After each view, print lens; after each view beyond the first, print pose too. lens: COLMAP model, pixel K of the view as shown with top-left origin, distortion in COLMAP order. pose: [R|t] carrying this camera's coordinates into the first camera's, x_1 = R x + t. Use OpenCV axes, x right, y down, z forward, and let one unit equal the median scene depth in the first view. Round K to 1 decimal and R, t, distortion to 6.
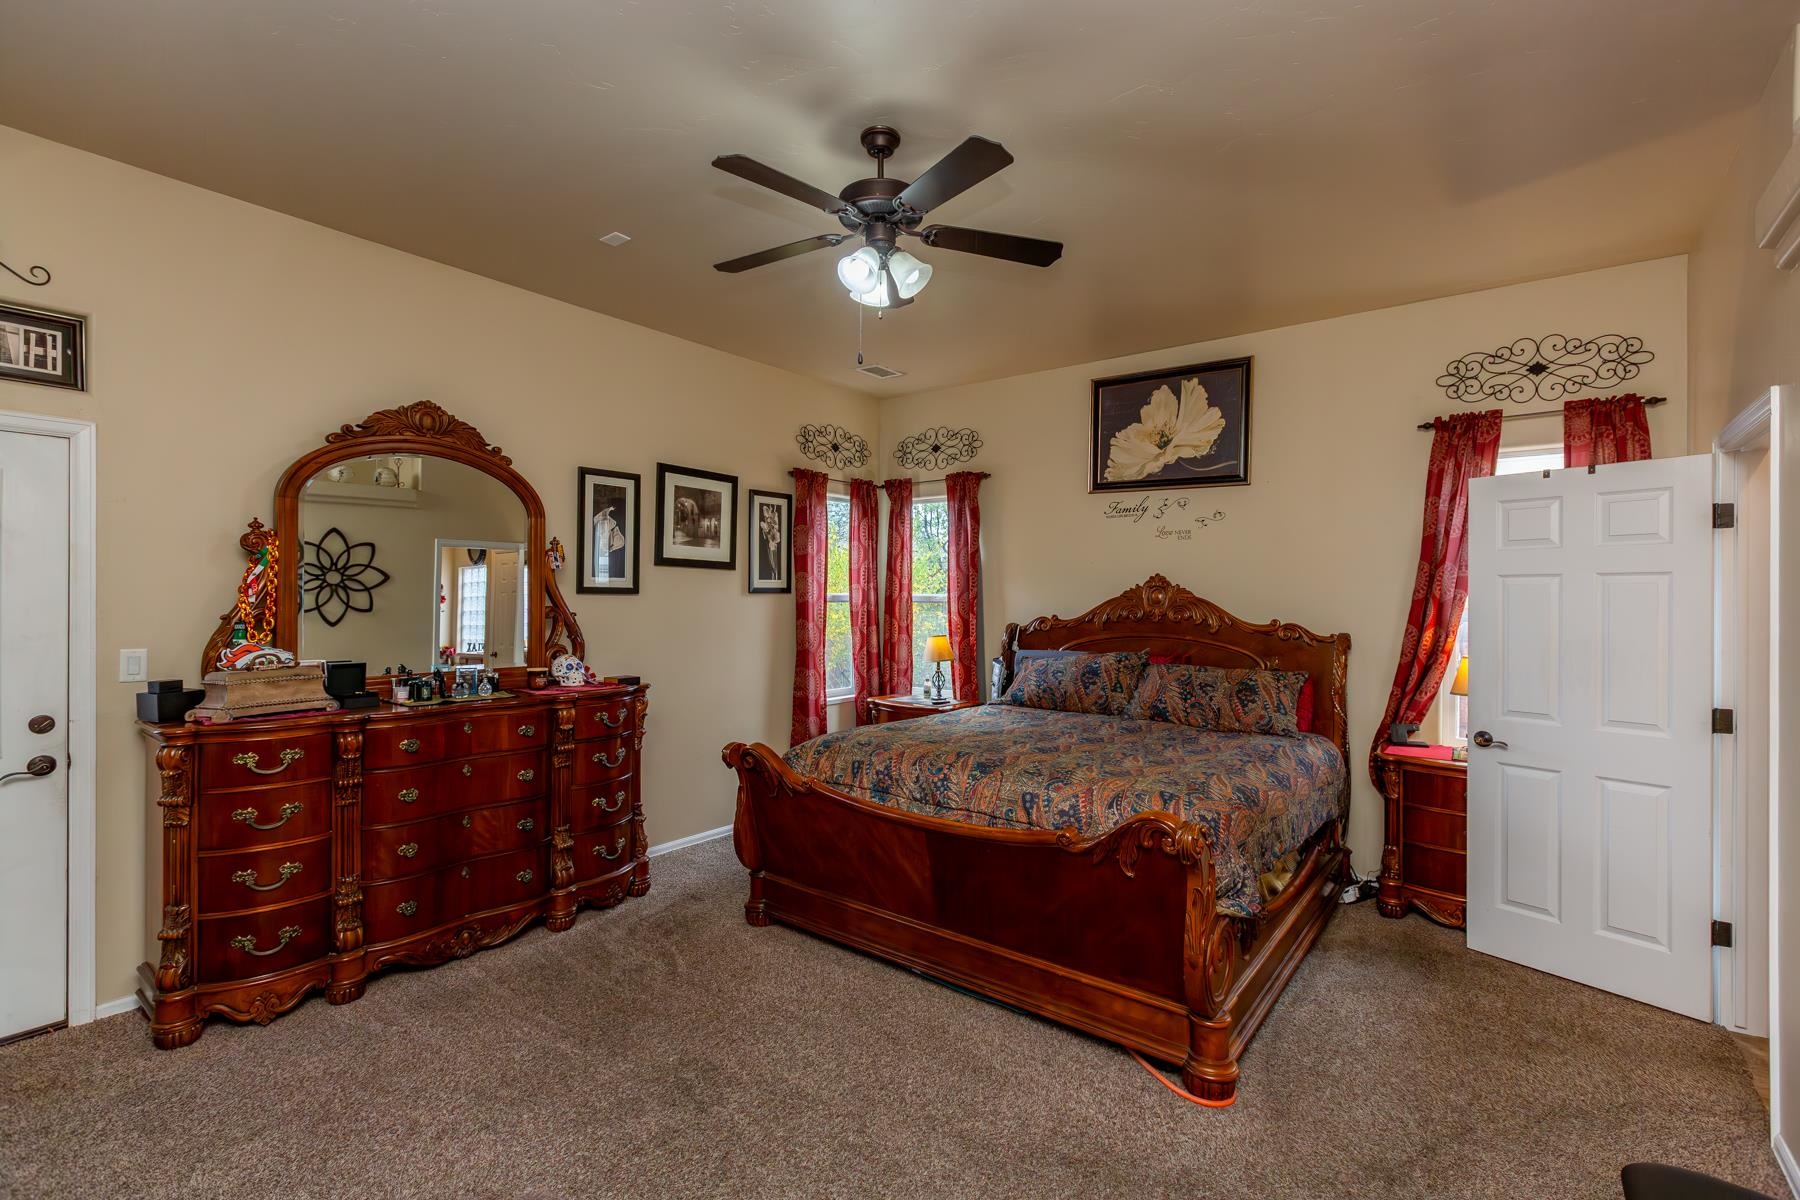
lens RADIAL K [[813.1, 0, 900.0], [0, 813.1, 600.0], [0, 0, 1]] dist [0.001212, -0.000534]
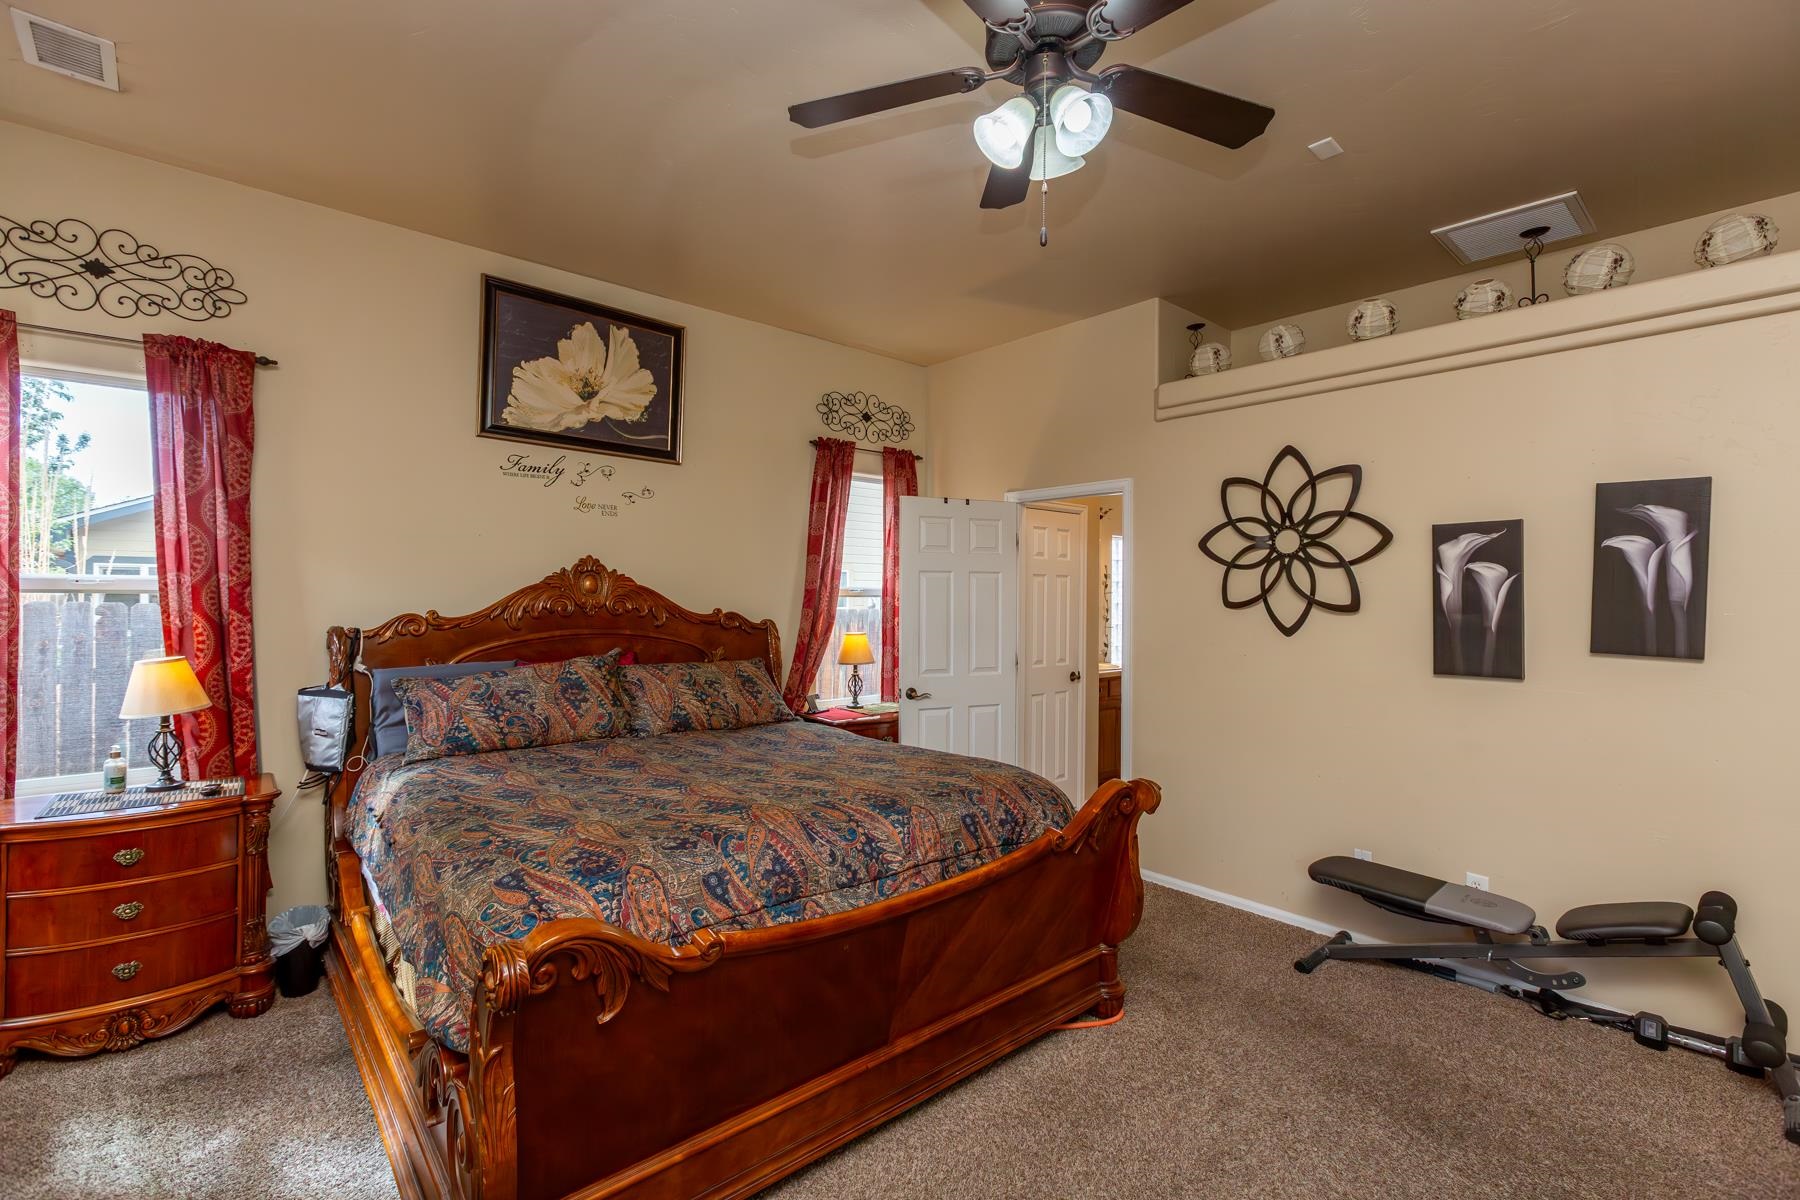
lens RADIAL K [[813.1, 0, 900.0], [0, 813.1, 600.0], [0, 0, 1]] dist [0.001212, -0.000534]
pose [[0.180631, -0.013023, 0.983465, -0.419640], [-0.003356, 0.999898, 0.013857, -0.000616], [-0.983545, -0.005804, 0.180569, 0.552431]]
